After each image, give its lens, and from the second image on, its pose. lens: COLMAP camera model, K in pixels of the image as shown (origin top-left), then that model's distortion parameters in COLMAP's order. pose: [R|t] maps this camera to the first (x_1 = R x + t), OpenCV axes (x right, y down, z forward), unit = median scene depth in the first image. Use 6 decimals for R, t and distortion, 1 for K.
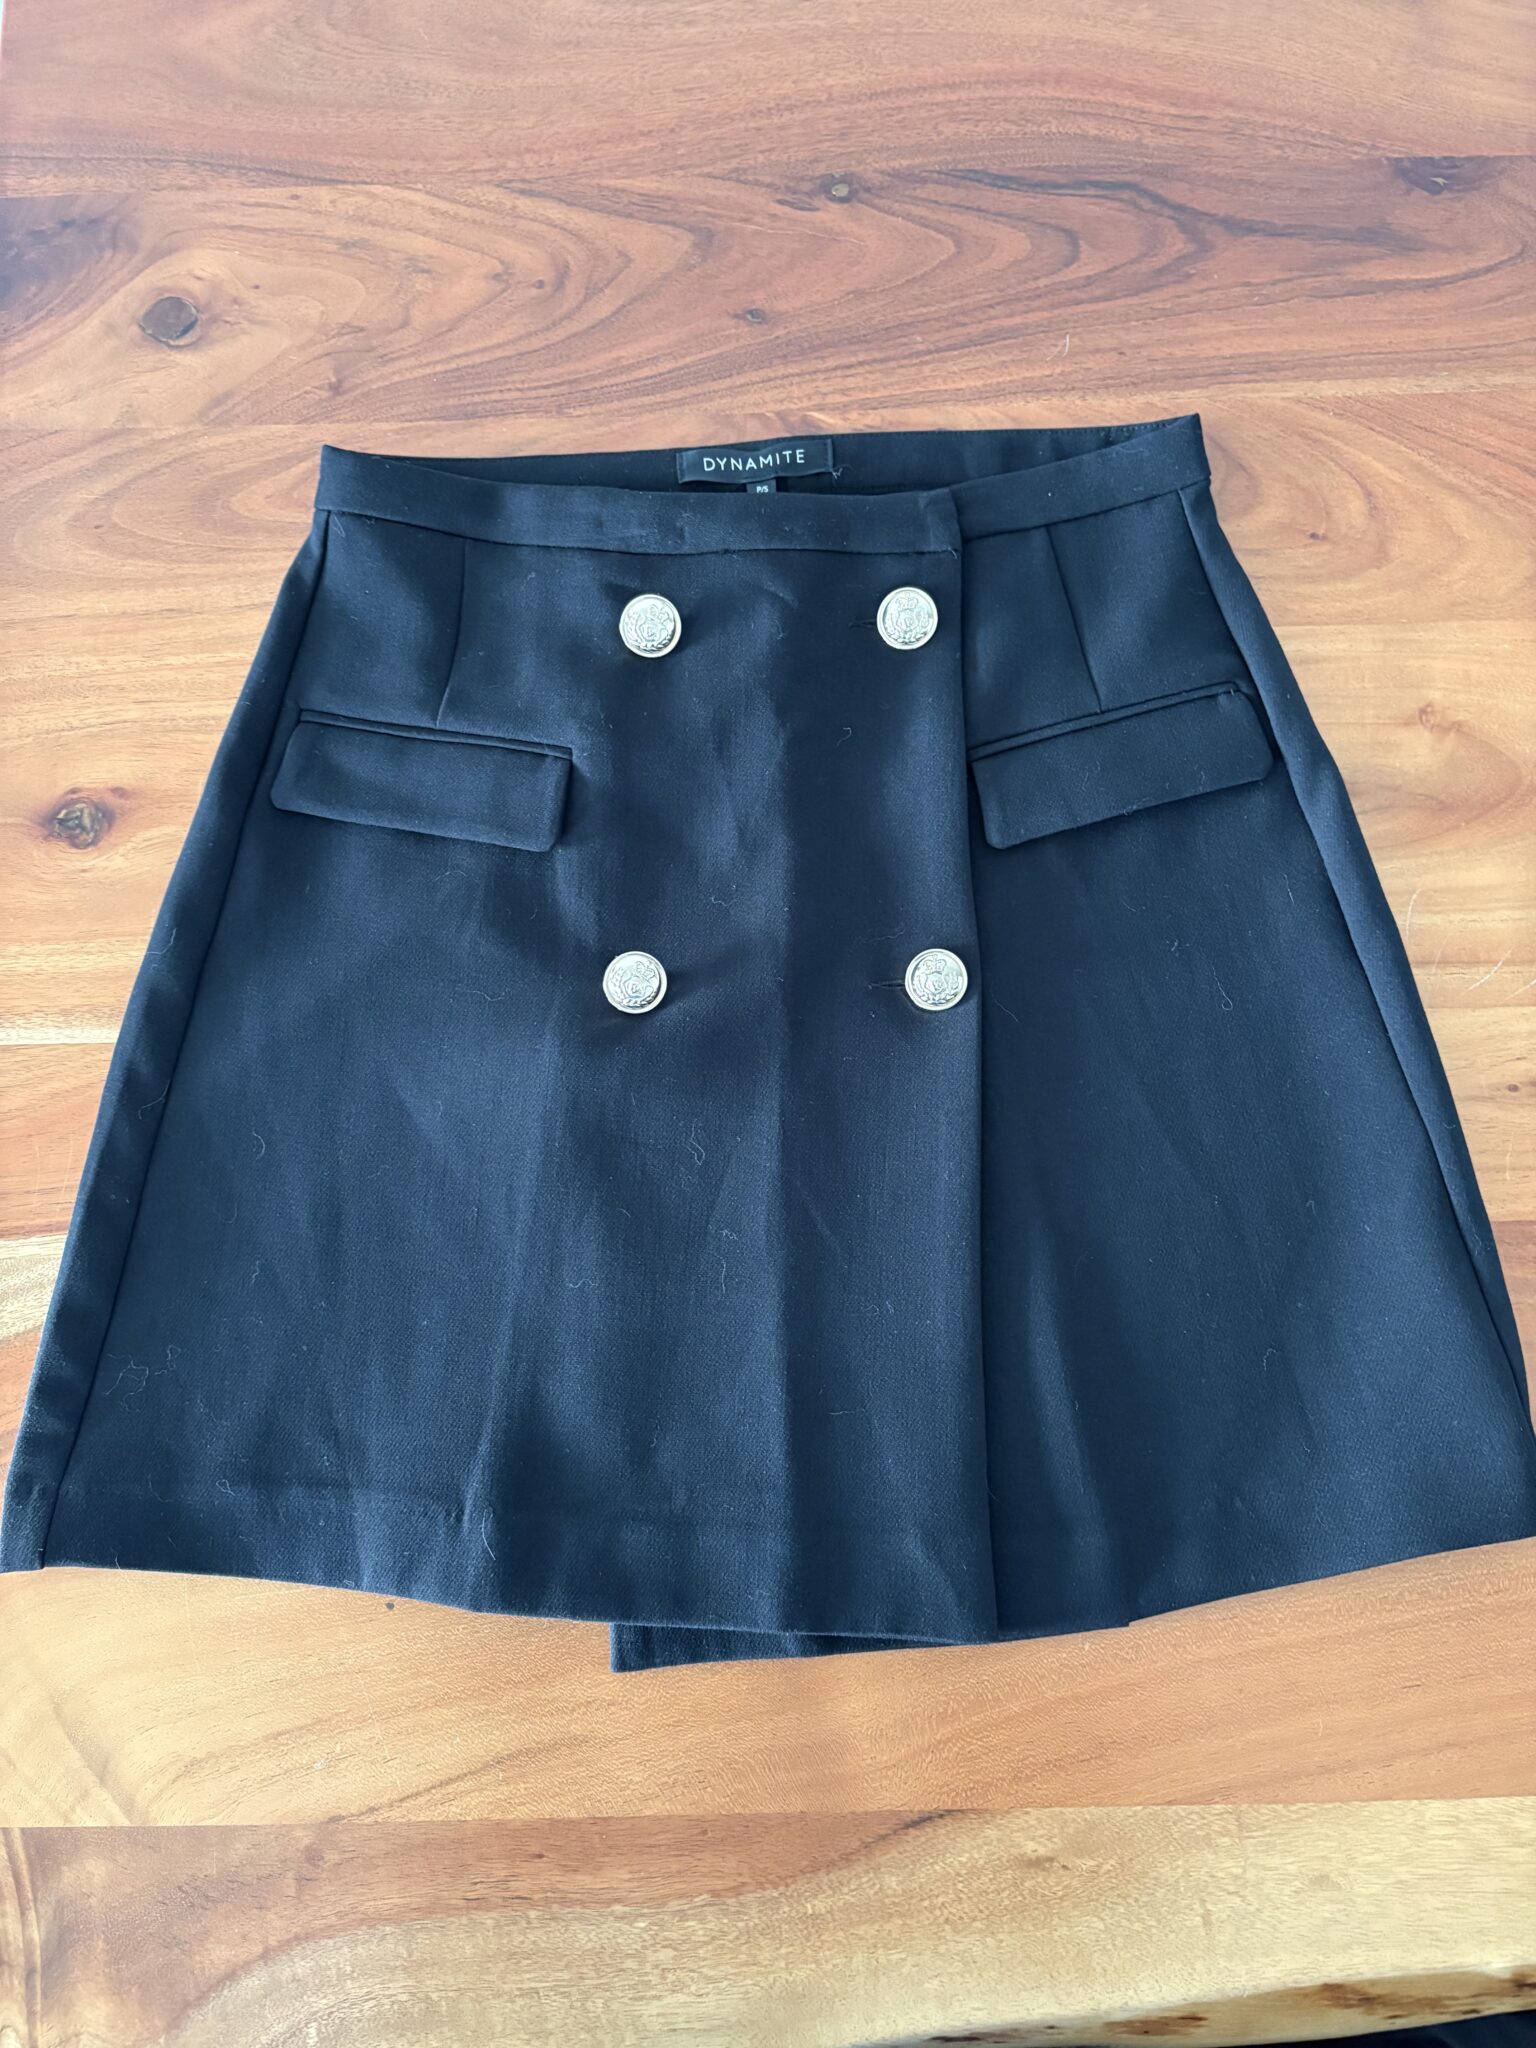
lens RADIAL K [[1557.1, 0, 764.1], [0, 1557.1, 1033.0], [0, 0, 1]] dist [-0.002809, -0.015884]
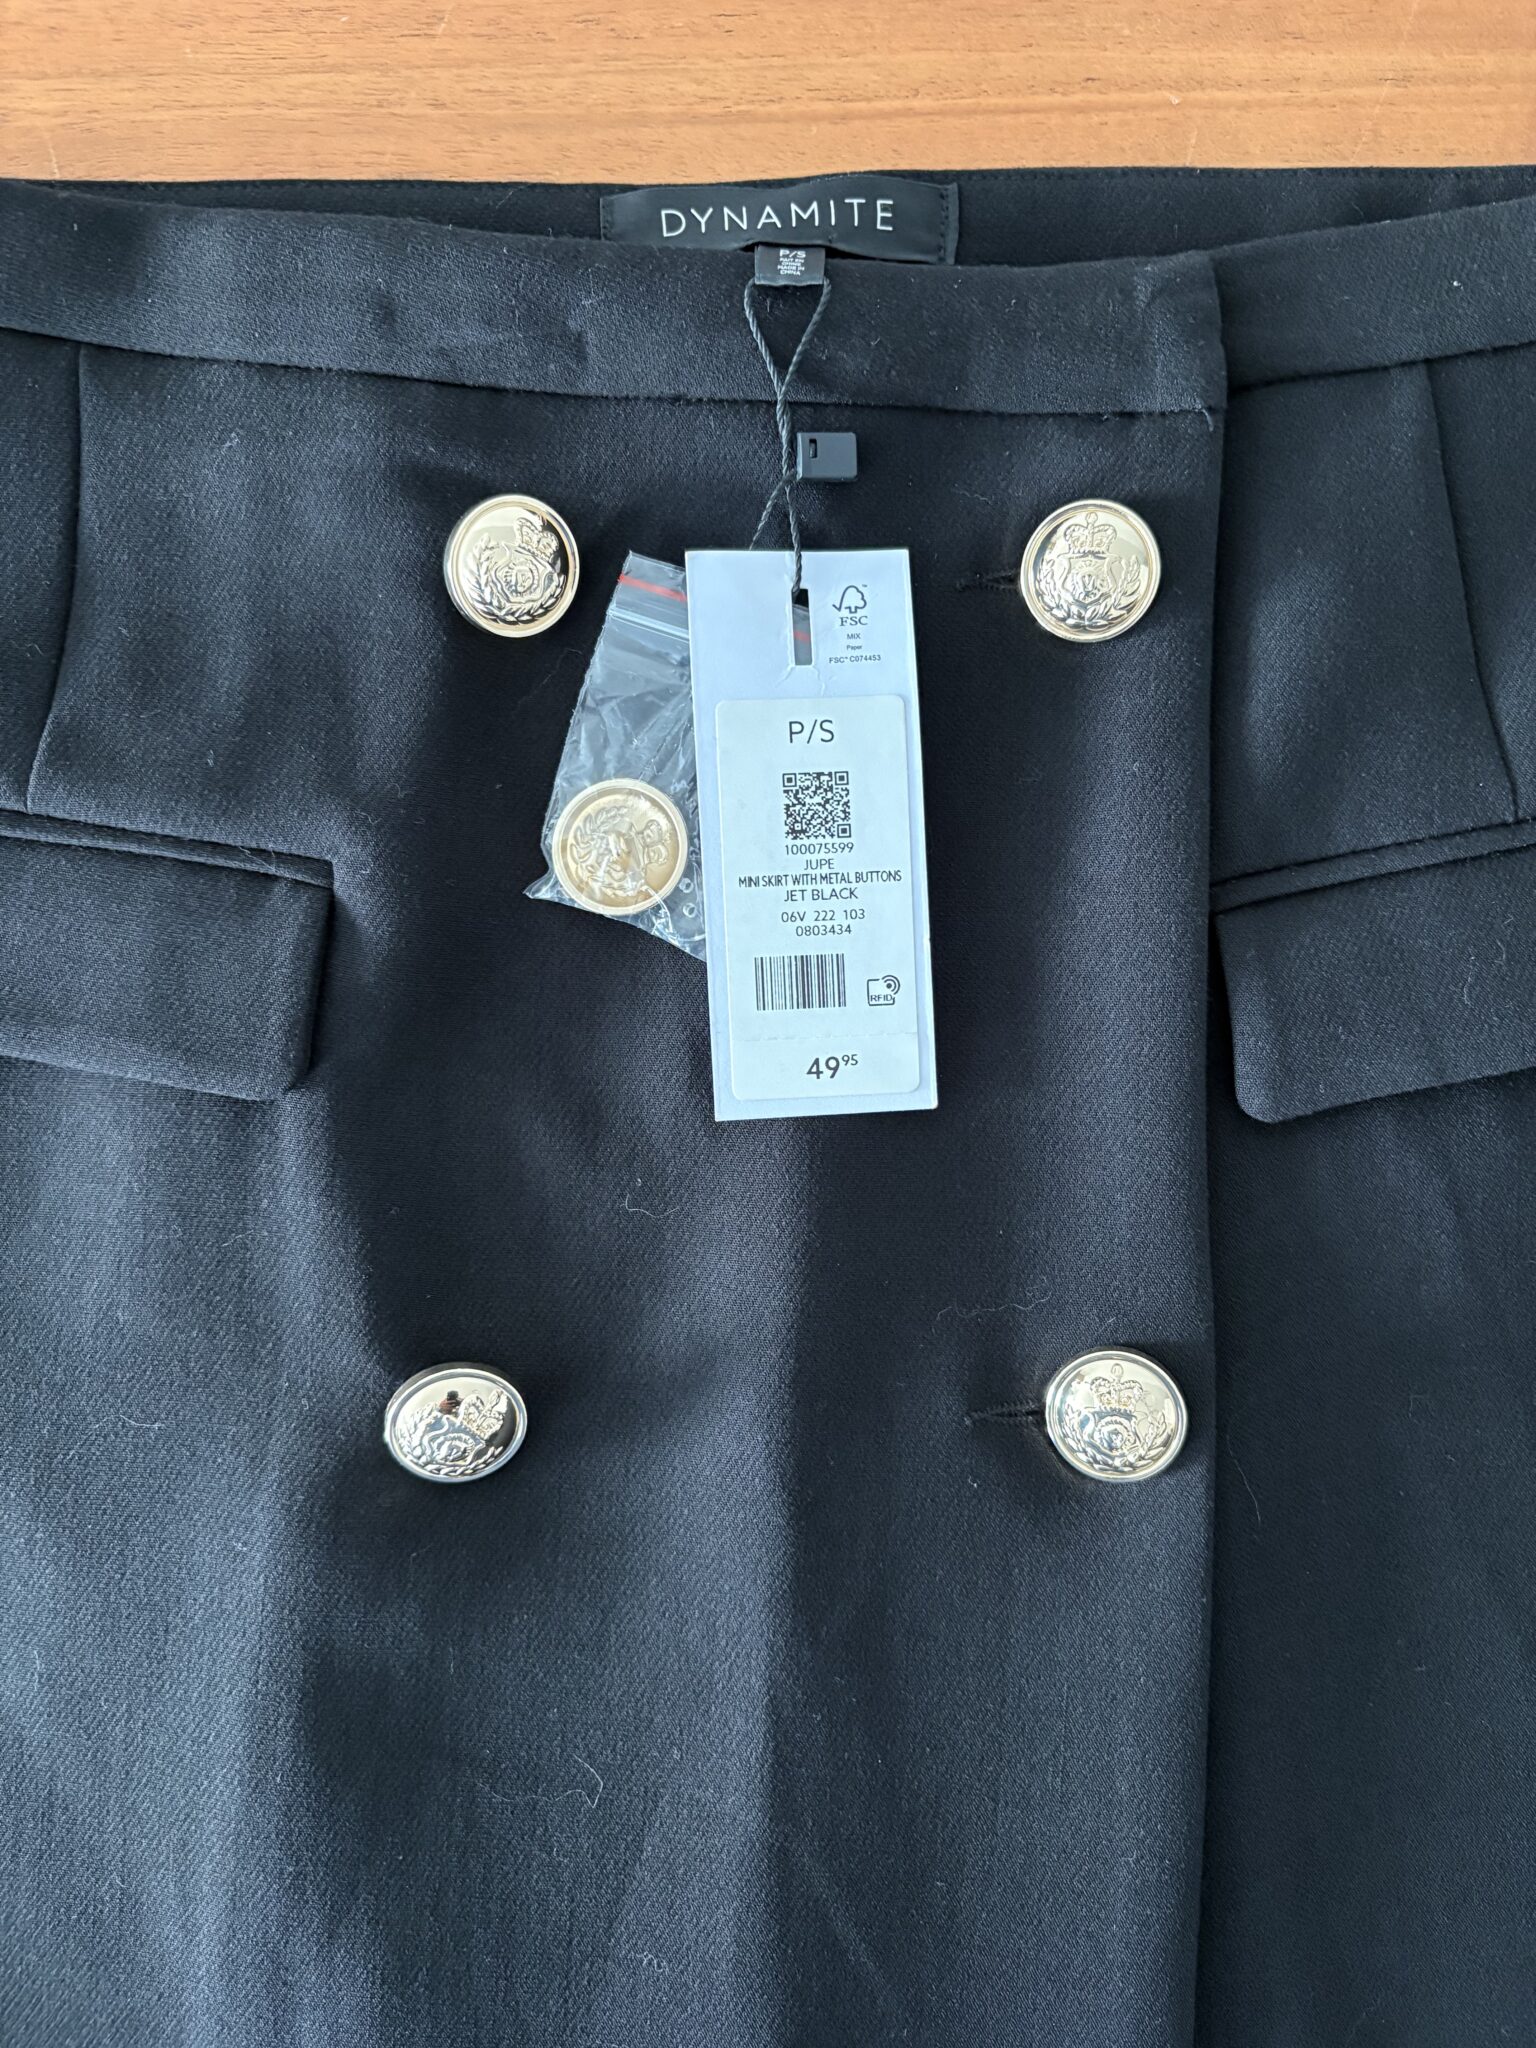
lens RADIAL K [[1557.1, 0, 777.6], [0, 1557.1, 1016.5], [0, 0, 1]] dist [-0.002809, -0.015884]
pose [[0.999405, 0.017864, 0.029509, -0.007706], [-0.024019, 0.974387, 0.223590, -0.245438], [-0.024759, -0.224166, 0.974236, 0.556014]]
